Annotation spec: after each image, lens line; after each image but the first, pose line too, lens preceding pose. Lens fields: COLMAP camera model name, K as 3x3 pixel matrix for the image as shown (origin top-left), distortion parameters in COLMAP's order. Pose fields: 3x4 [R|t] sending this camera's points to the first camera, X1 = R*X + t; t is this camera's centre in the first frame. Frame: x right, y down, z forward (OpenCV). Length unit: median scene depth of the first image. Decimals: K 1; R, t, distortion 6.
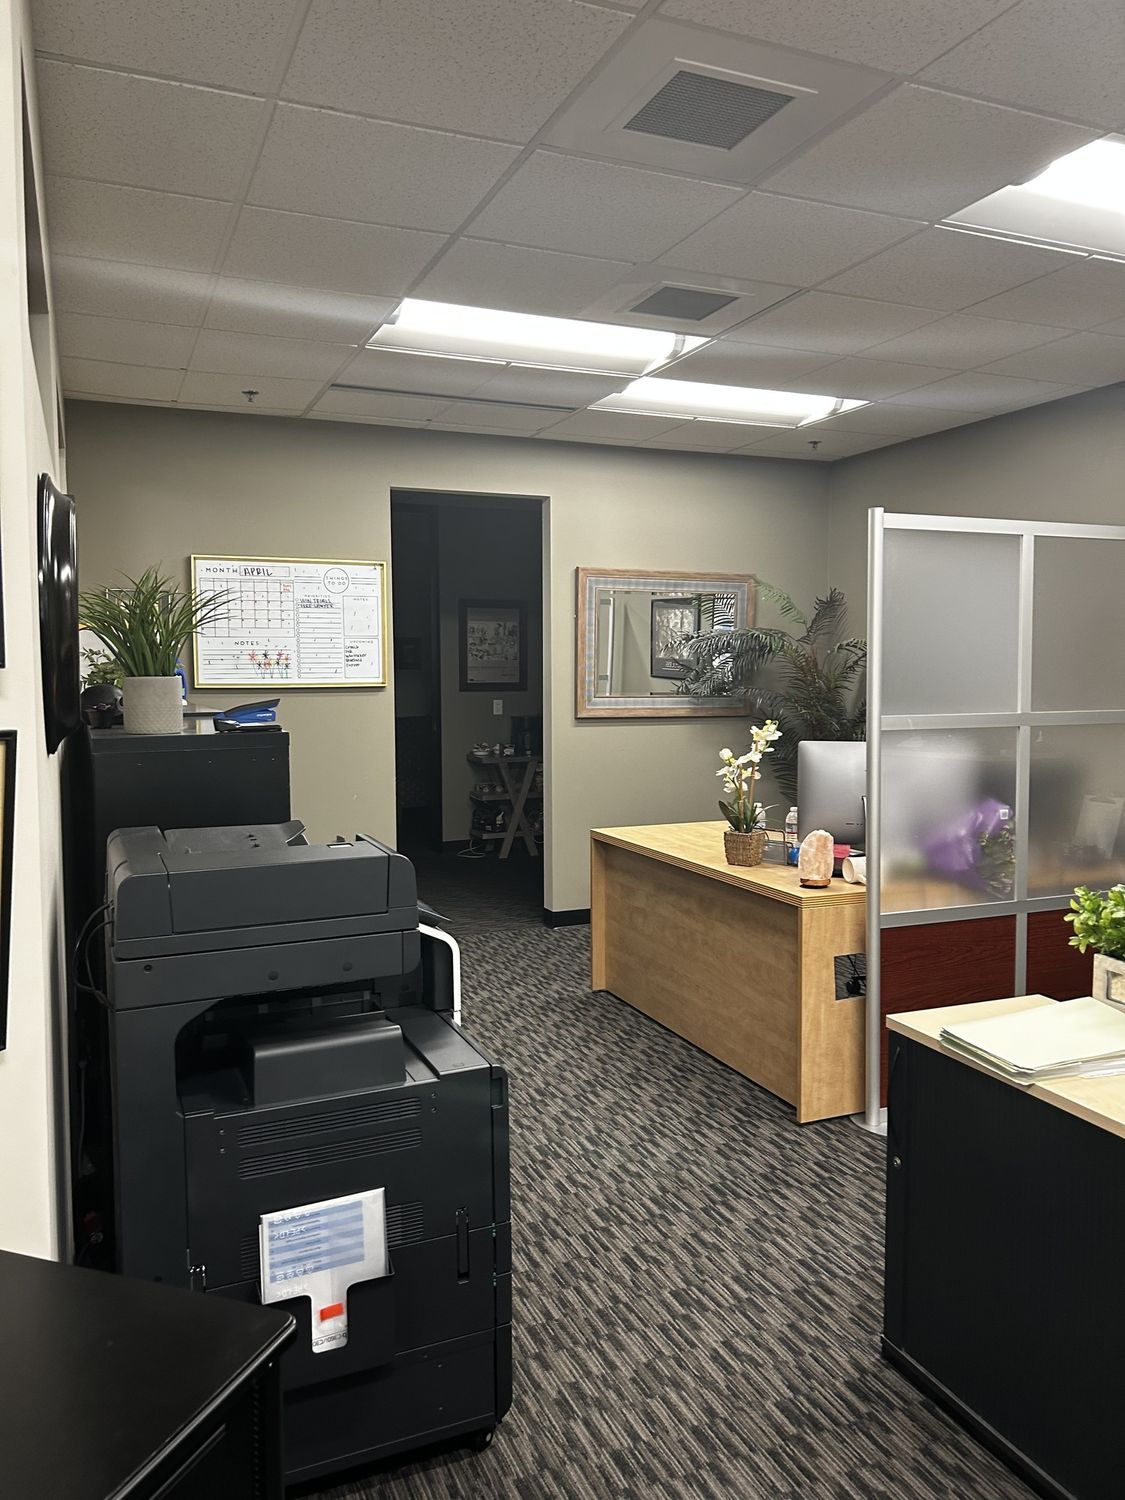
lens RADIAL K [[1116.1, 0, 562.5], [0, 1116.1, 750.0], [0, 0, 1]] dist [-0.314147, 0.200252]
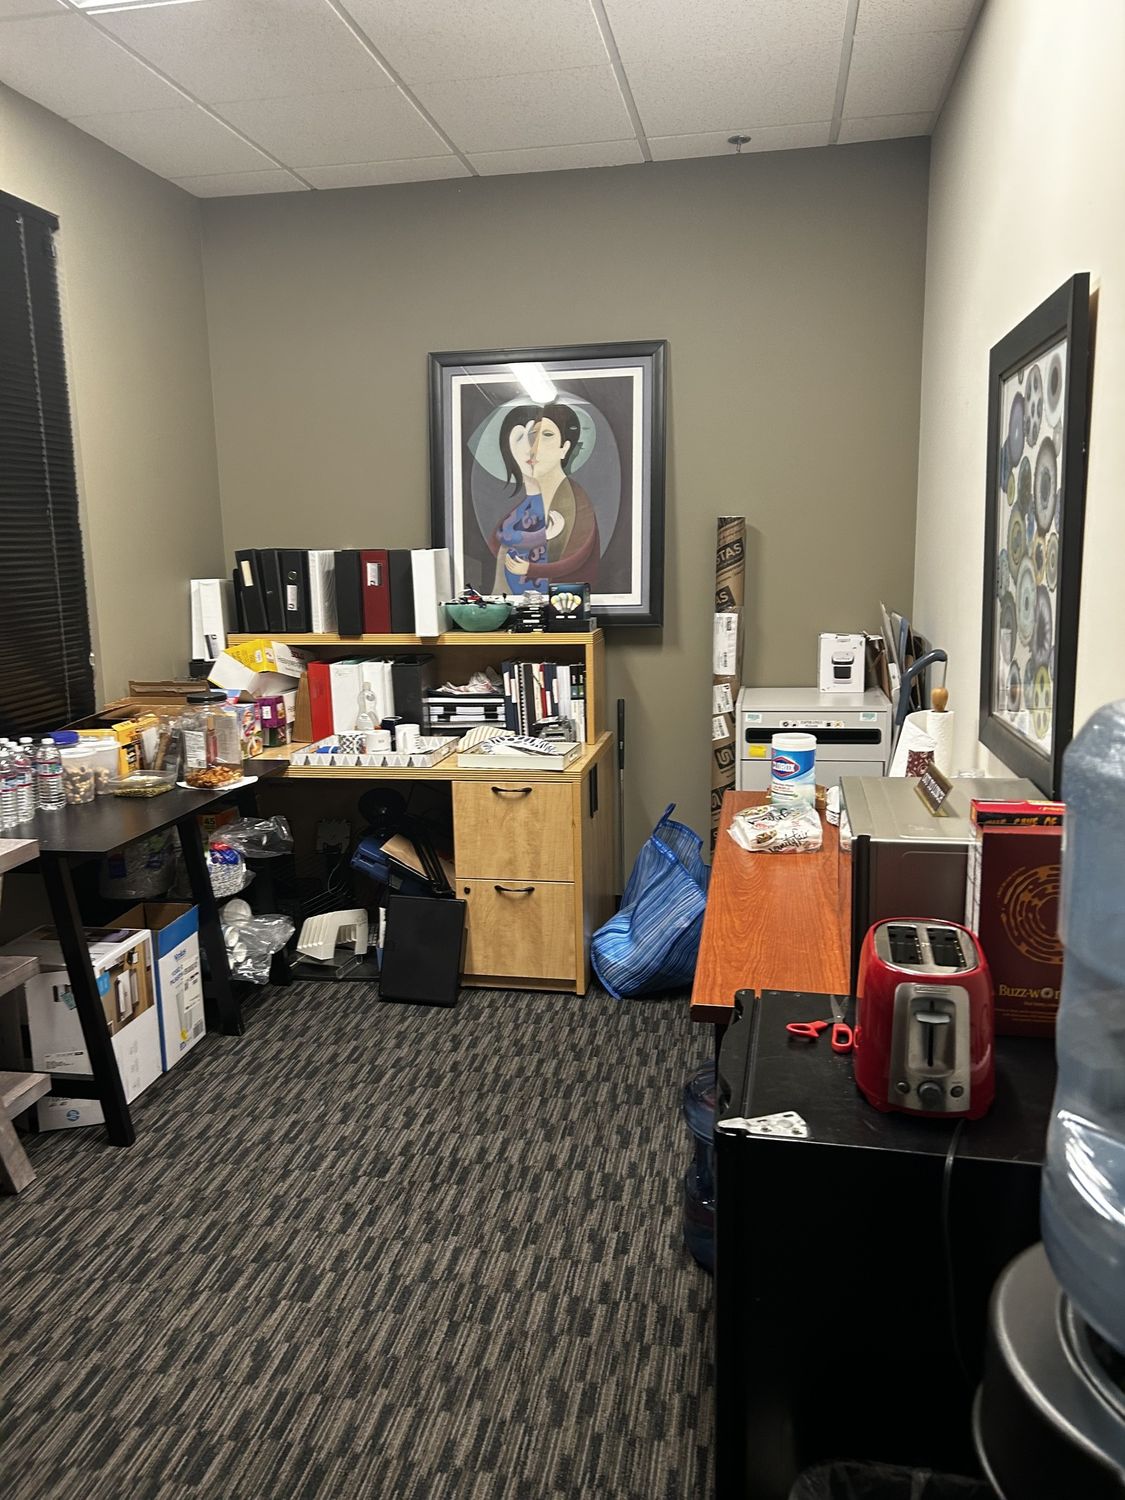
lens RADIAL K [[1164.6, 0, 562.5], [0, 1164.6, 750.0], [0, 0, 1]] dist [0.091849, 0.000675]
pose [[-0.849263, 0.012565, 0.527821, -0.555903], [0.146286, 0.966177, 0.212373, -0.040761], [-0.507300, 0.257573, -0.822376, 1.580633]]
